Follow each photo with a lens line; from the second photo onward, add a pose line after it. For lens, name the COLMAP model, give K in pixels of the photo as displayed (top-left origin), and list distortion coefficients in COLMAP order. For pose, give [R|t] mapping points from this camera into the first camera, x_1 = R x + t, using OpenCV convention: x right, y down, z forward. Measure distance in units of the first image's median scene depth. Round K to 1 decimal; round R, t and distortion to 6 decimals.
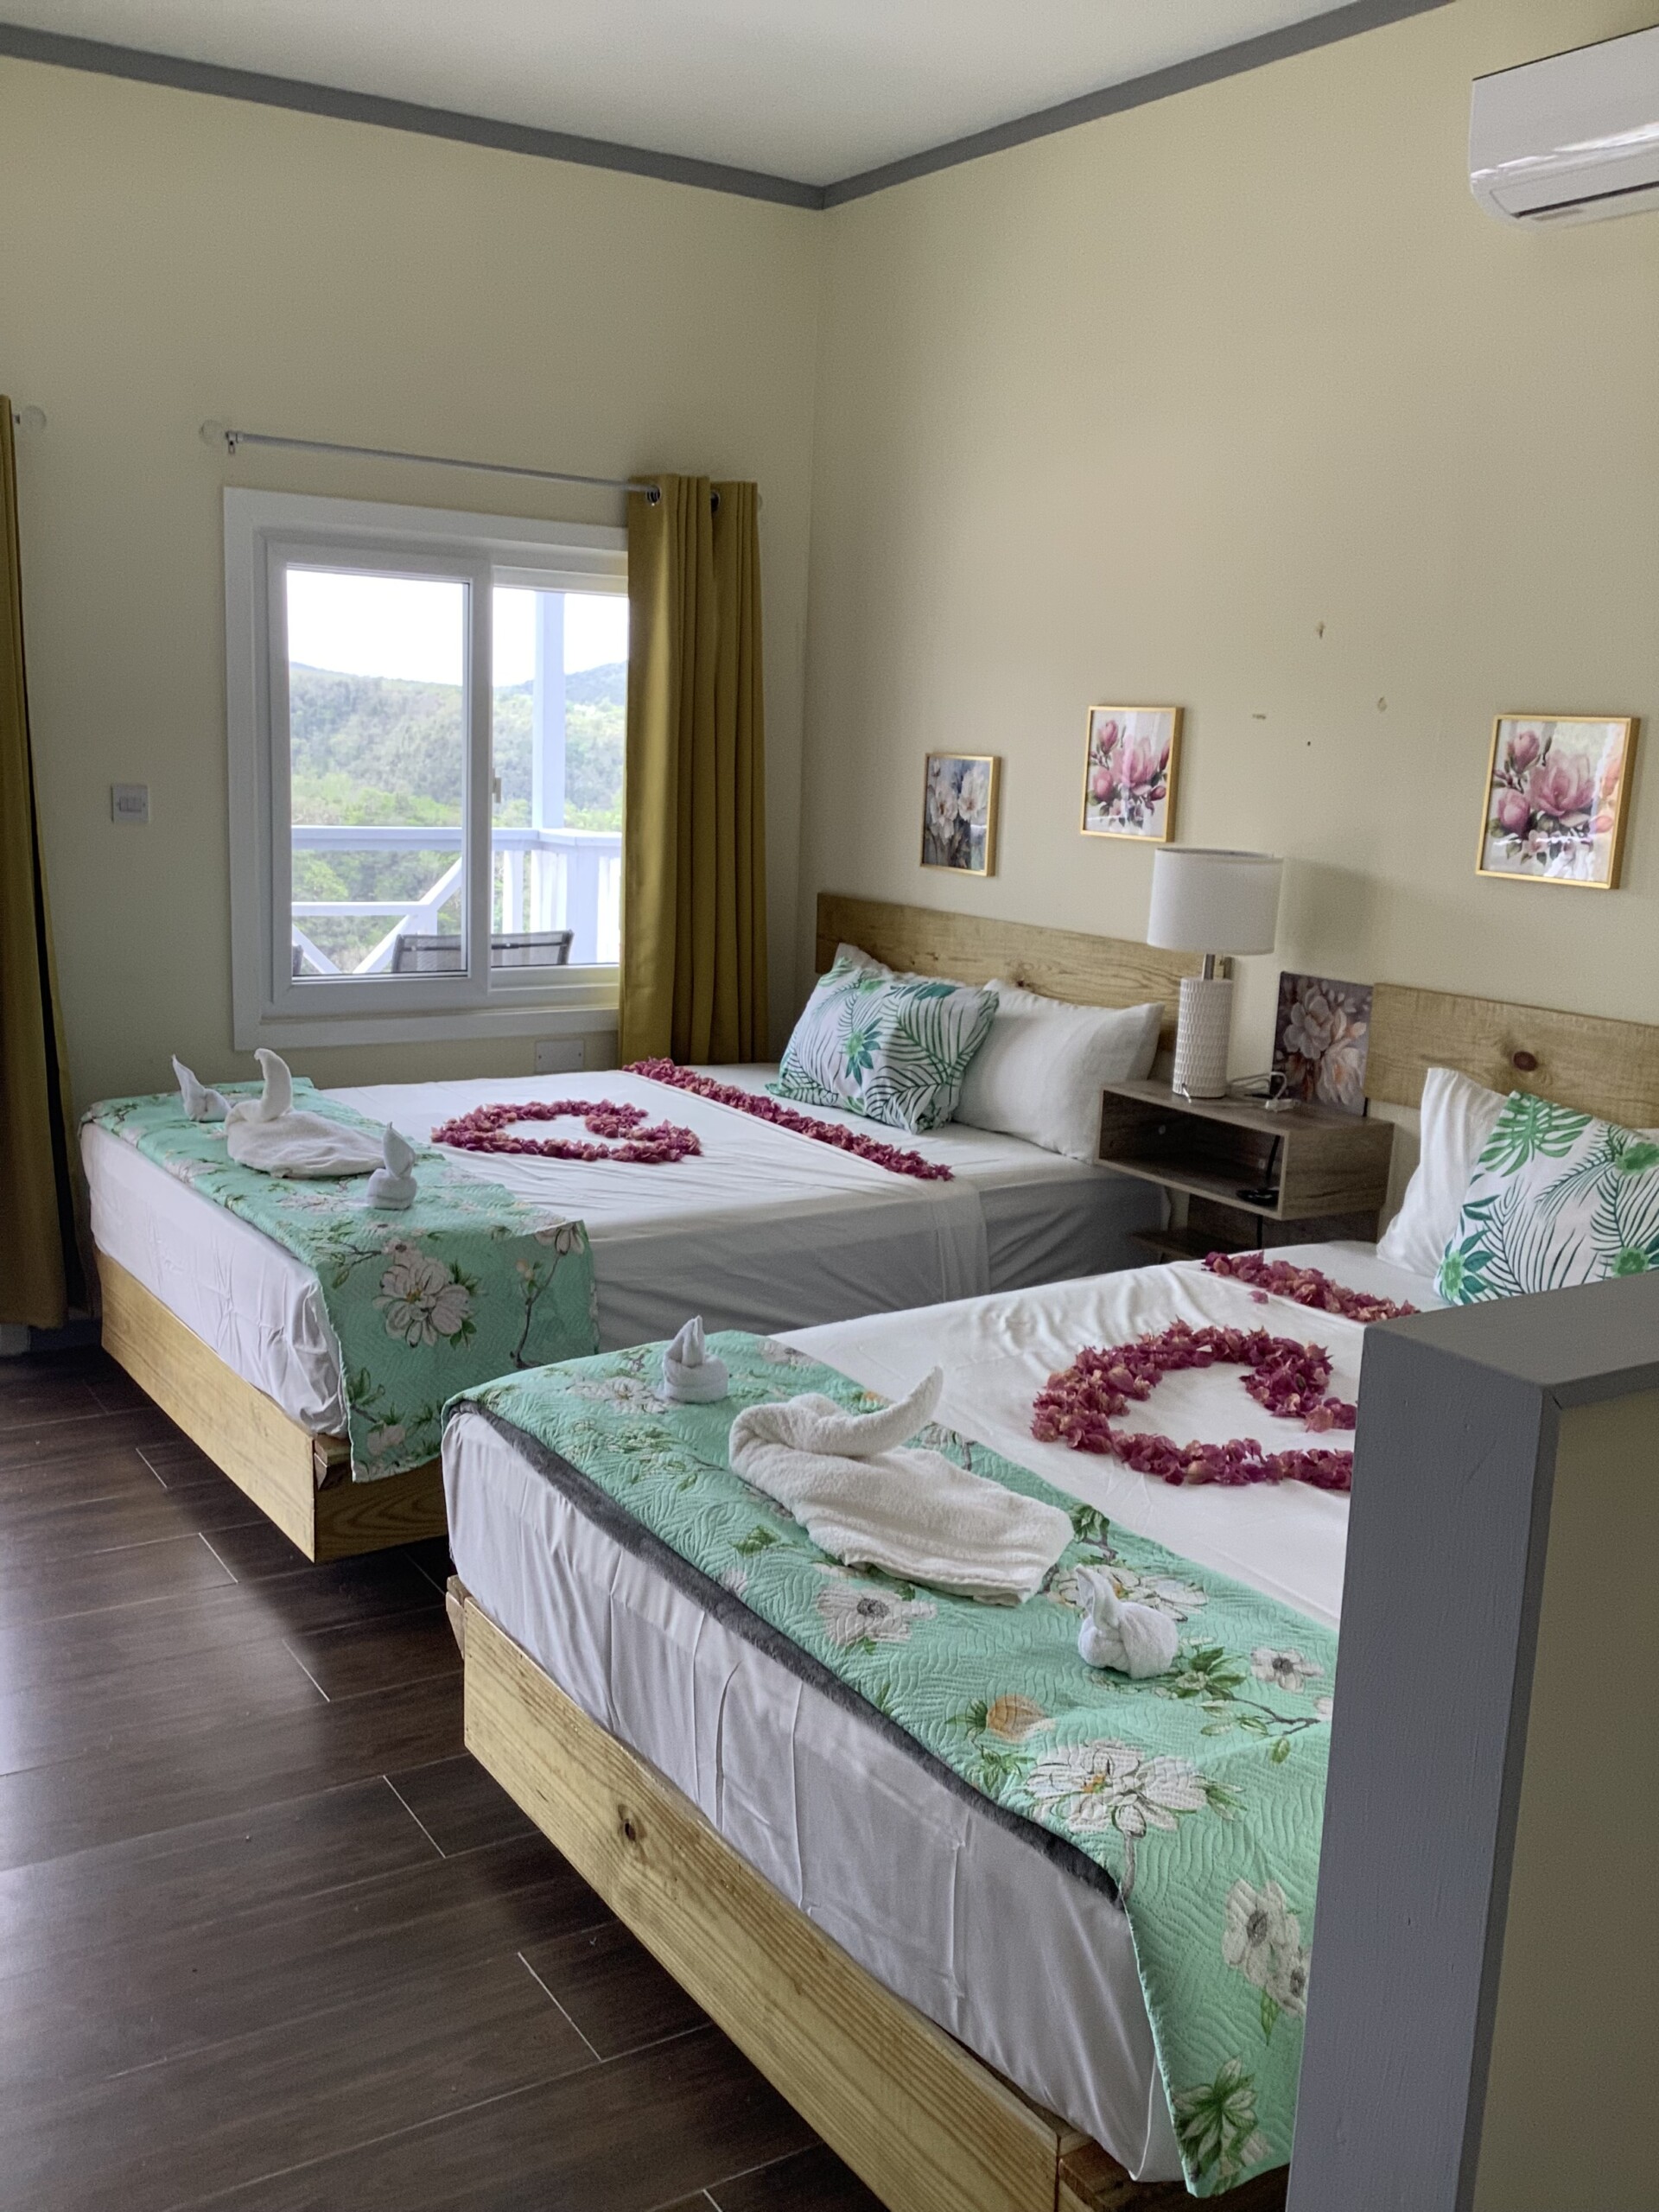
lens RADIAL K [[1998.6, 0, 826.7], [0, 1998.6, 1091.7], [0, 0, 1]] dist [0.117839, -0.206793]
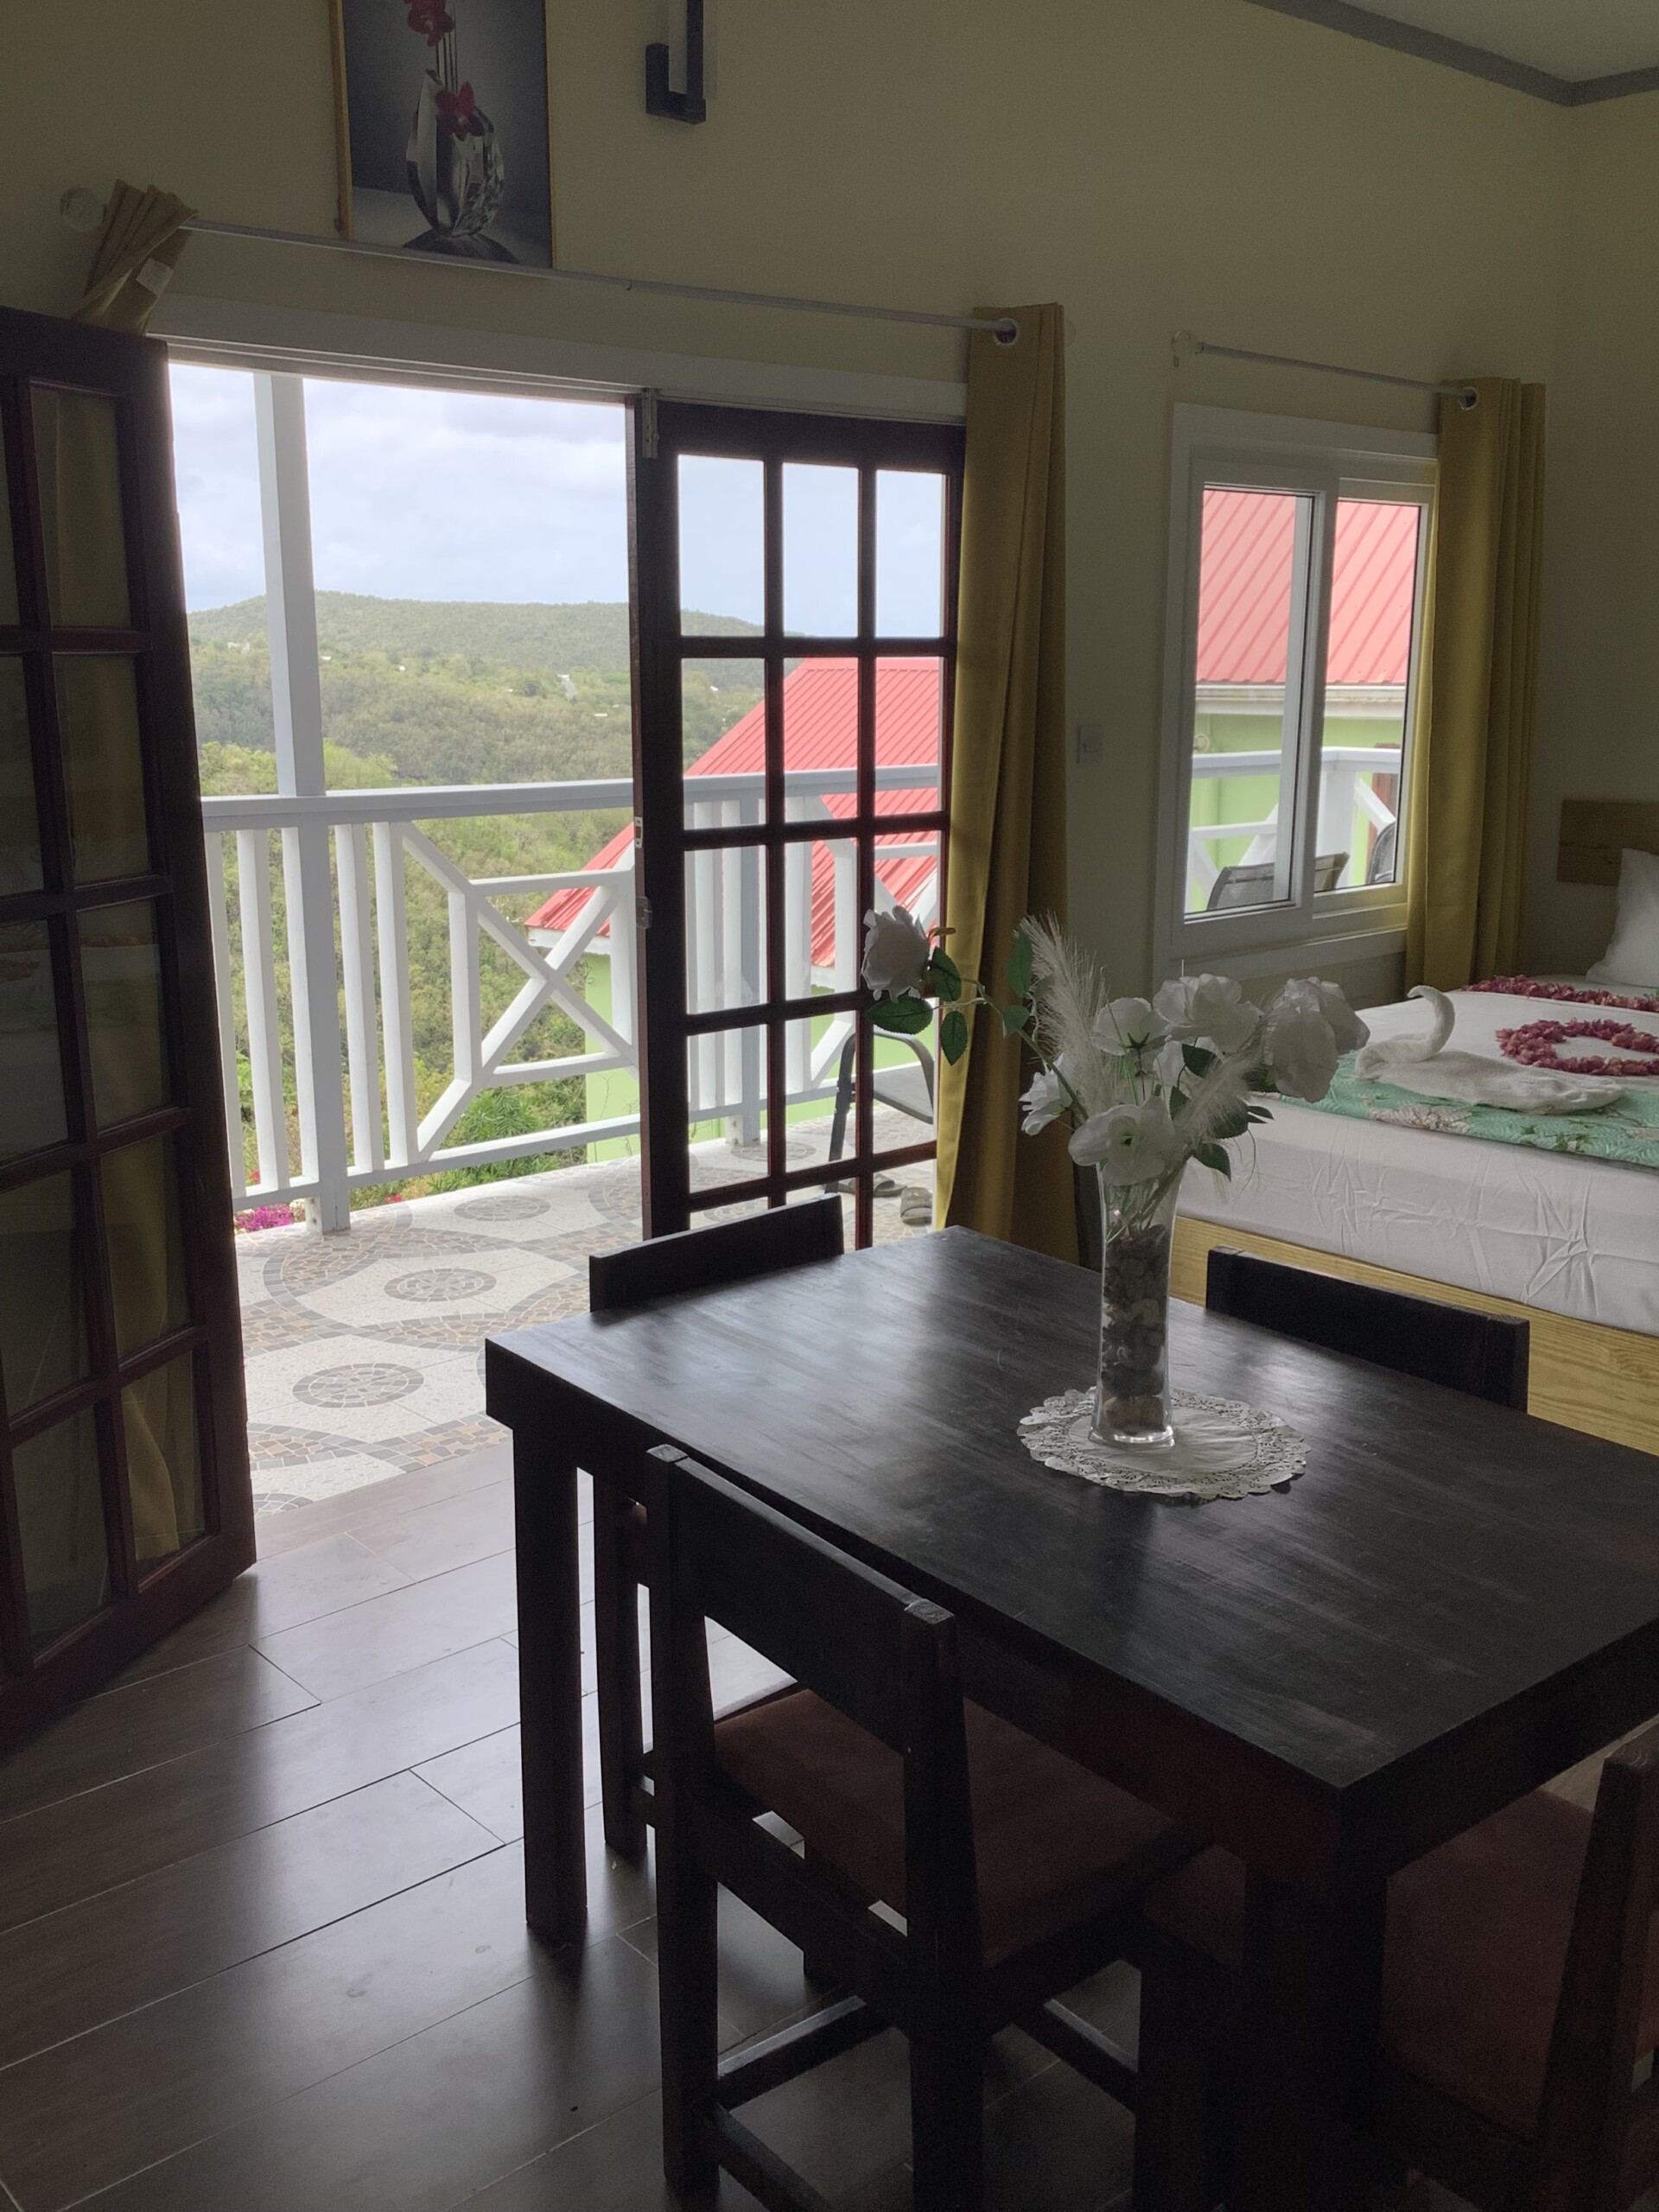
lens RADIAL K [[1998.6, 0, 826.7], [0, 1998.6, 1091.7], [0, 0, 1]] dist [0.117839, -0.206793]
pose [[0.986715, -0.073108, 0.145082, -0.697872], [0.067301, 0.996738, 0.044542, -0.033275], [-0.147865, -0.034186, 0.988416, 0.081407]]
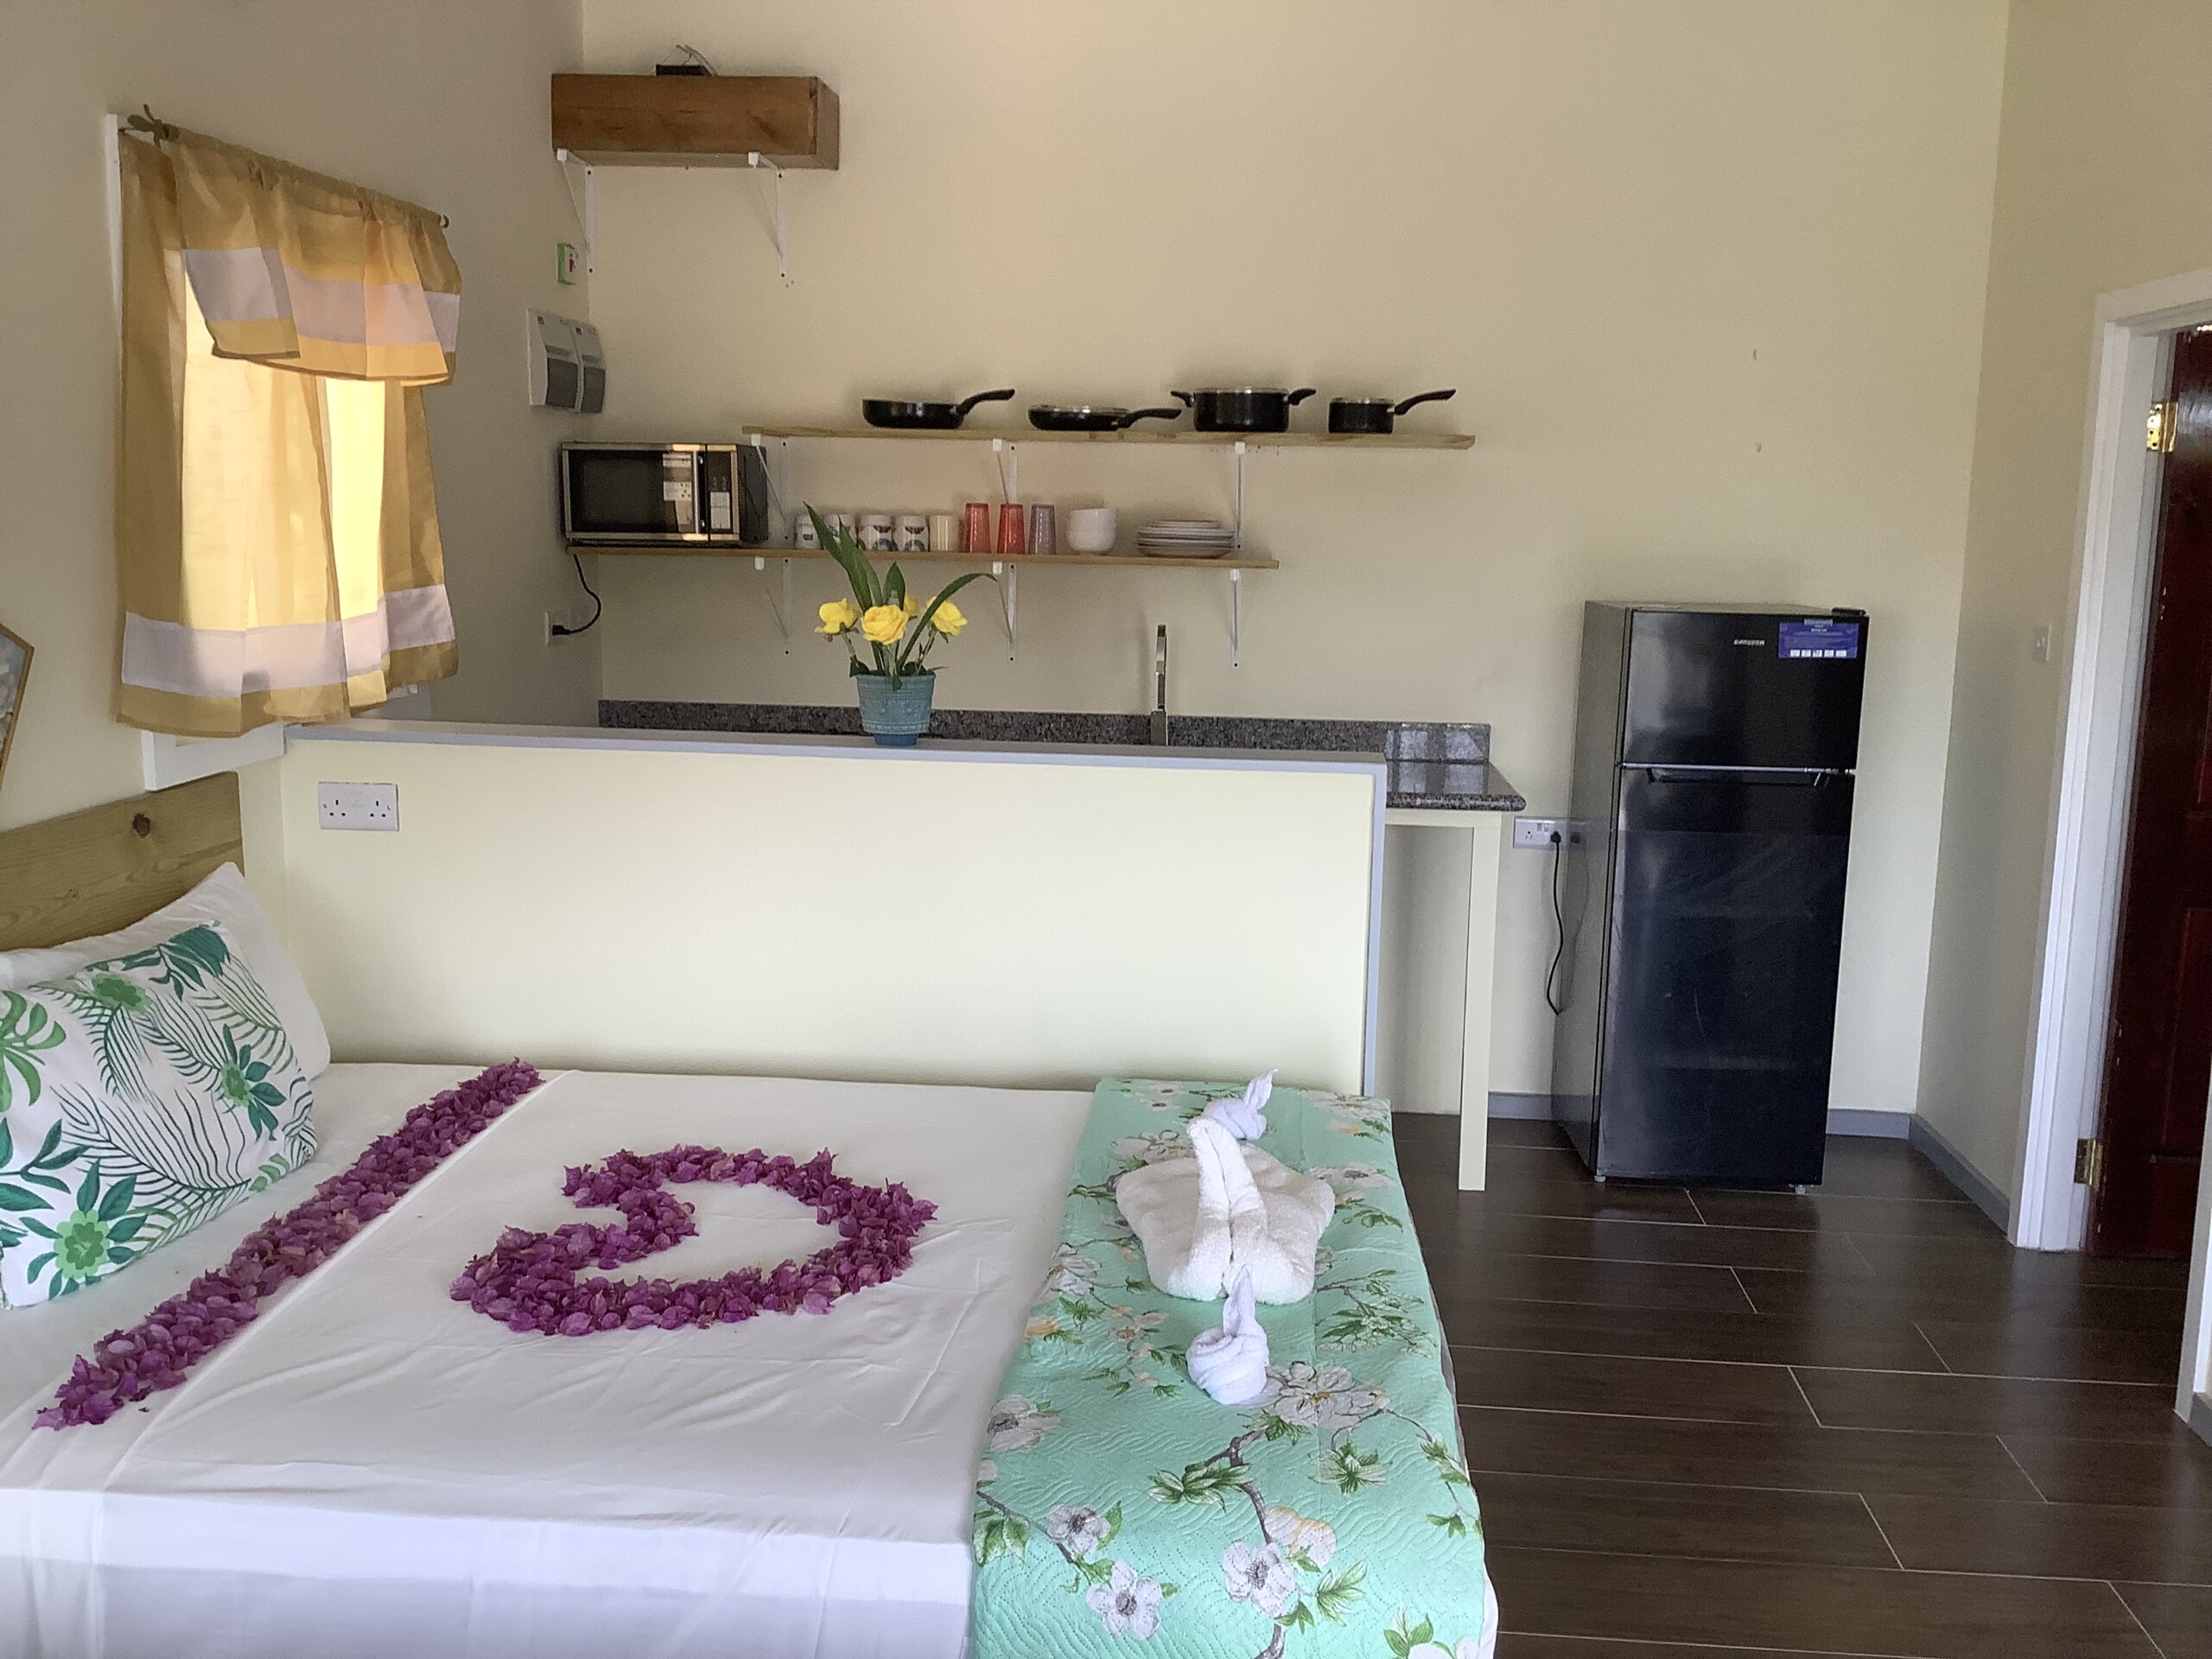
lens RADIAL K [[1998.6, 0, 1106.0], [0, 1998.6, 829.5], [0, 0, 1]] dist [0.117839, -0.206793]
pose [[-0.795184, -0.151435, 0.587154, -0.308037], [0.064517, 0.941686, 0.330249, -0.213684], [-0.602926, 0.300490, -0.739044, 1.028669]]
